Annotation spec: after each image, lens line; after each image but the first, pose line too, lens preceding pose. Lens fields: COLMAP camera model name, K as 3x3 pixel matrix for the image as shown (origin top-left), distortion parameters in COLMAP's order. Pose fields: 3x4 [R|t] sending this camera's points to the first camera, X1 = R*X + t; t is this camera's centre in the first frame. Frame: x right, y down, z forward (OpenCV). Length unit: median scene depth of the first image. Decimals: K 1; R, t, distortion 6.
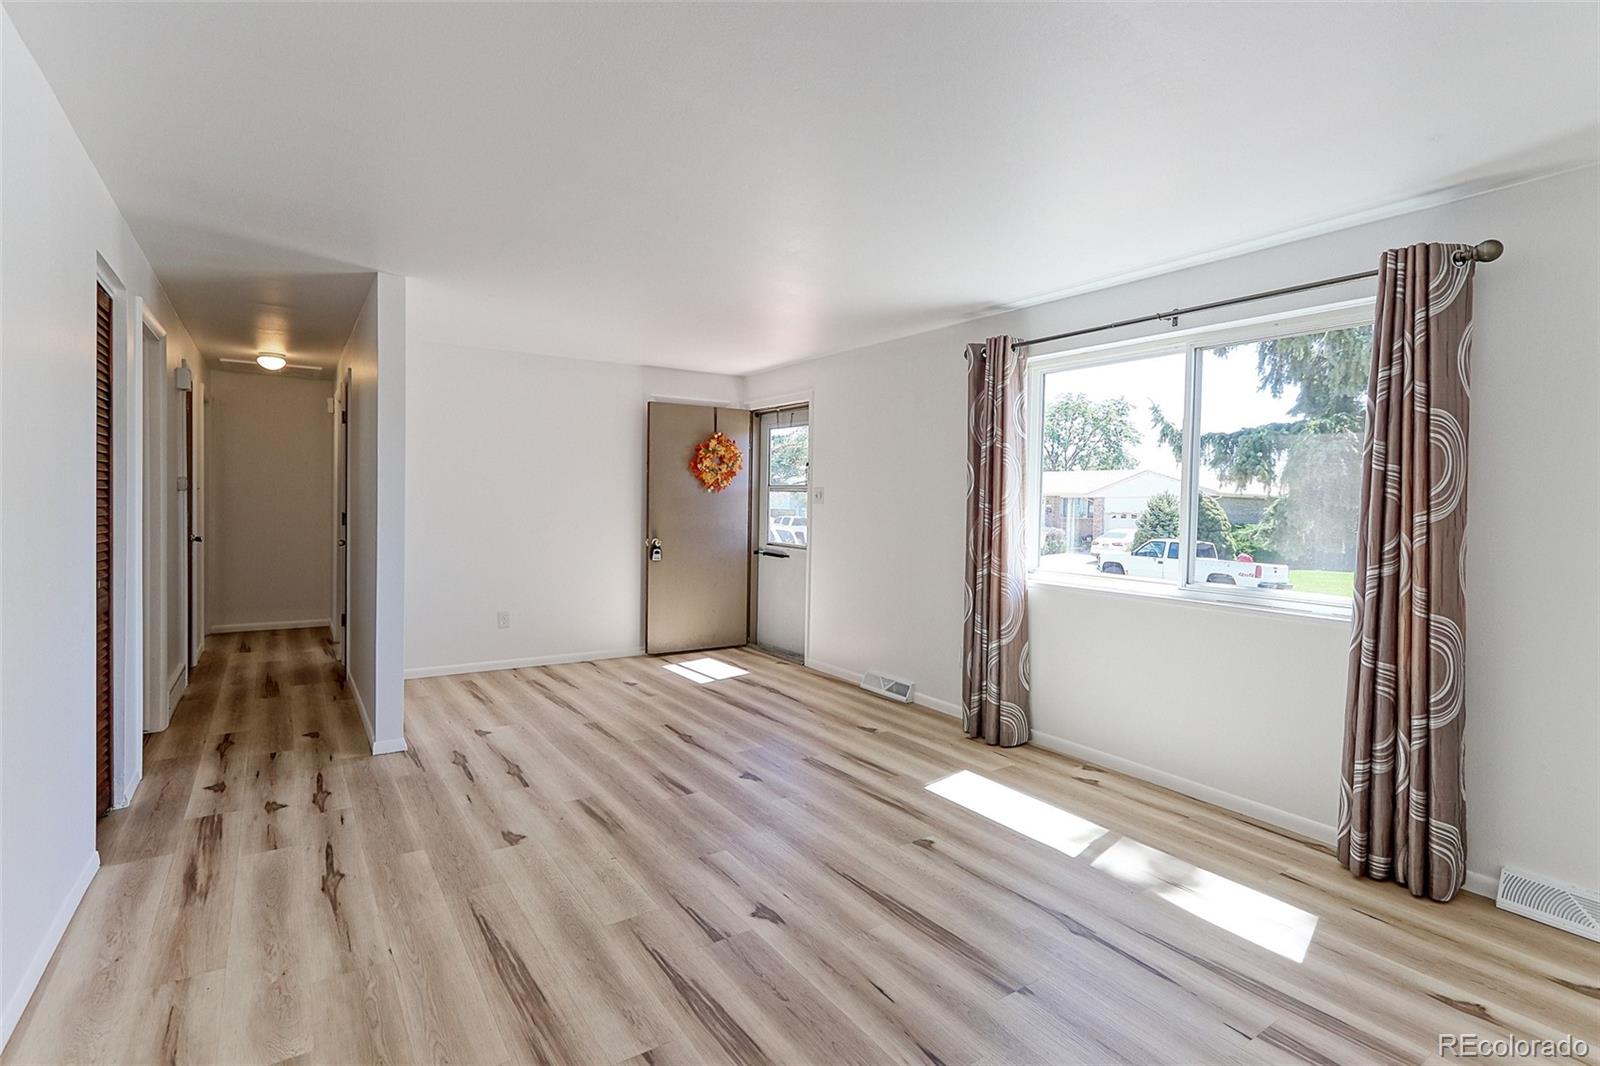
lens RADIAL K [[757.7, 0, 790.8], [0, 757.7, 528.8], [0, 0, 1]] dist [0.002397, 0.001986]
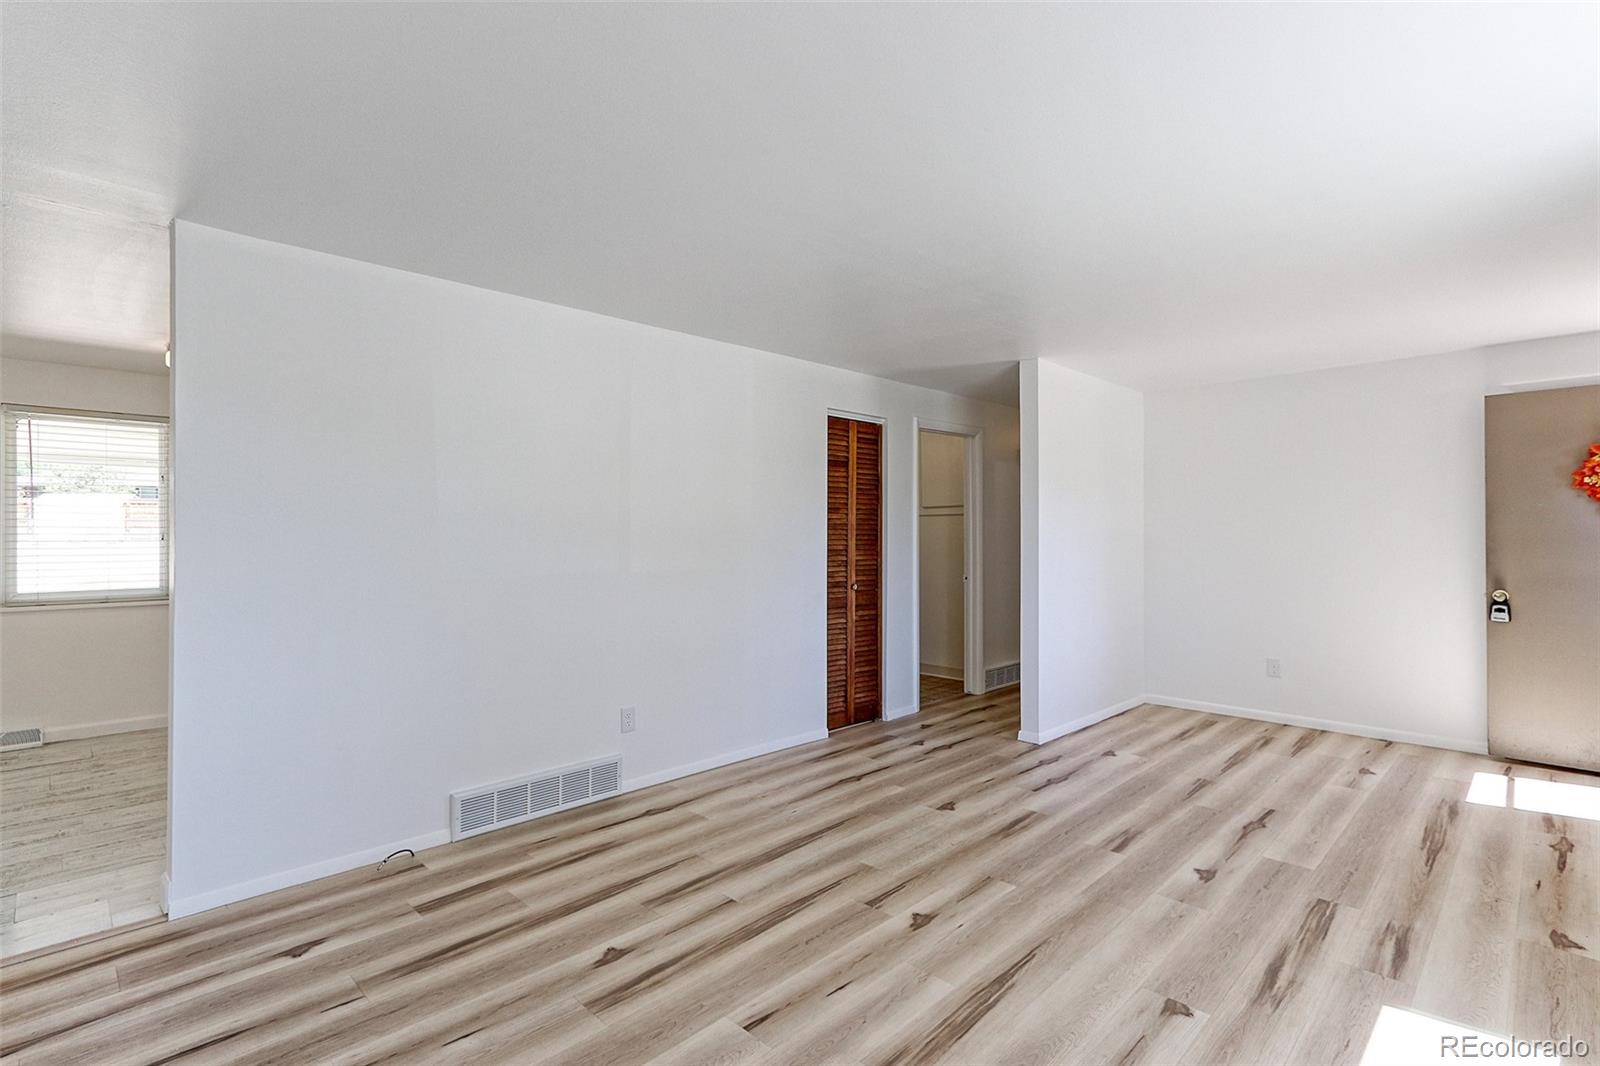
lens RADIAL K [[757.7, 0, 790.8], [0, 757.7, 528.8], [0, 0, 1]] dist [0.002397, 0.001986]
pose [[0.195171, -0.023424, -0.980489, 0.692956], [-0.029287, 0.999130, -0.029699, -0.005704], [0.980332, 0.034512, 0.194315, 0.410122]]
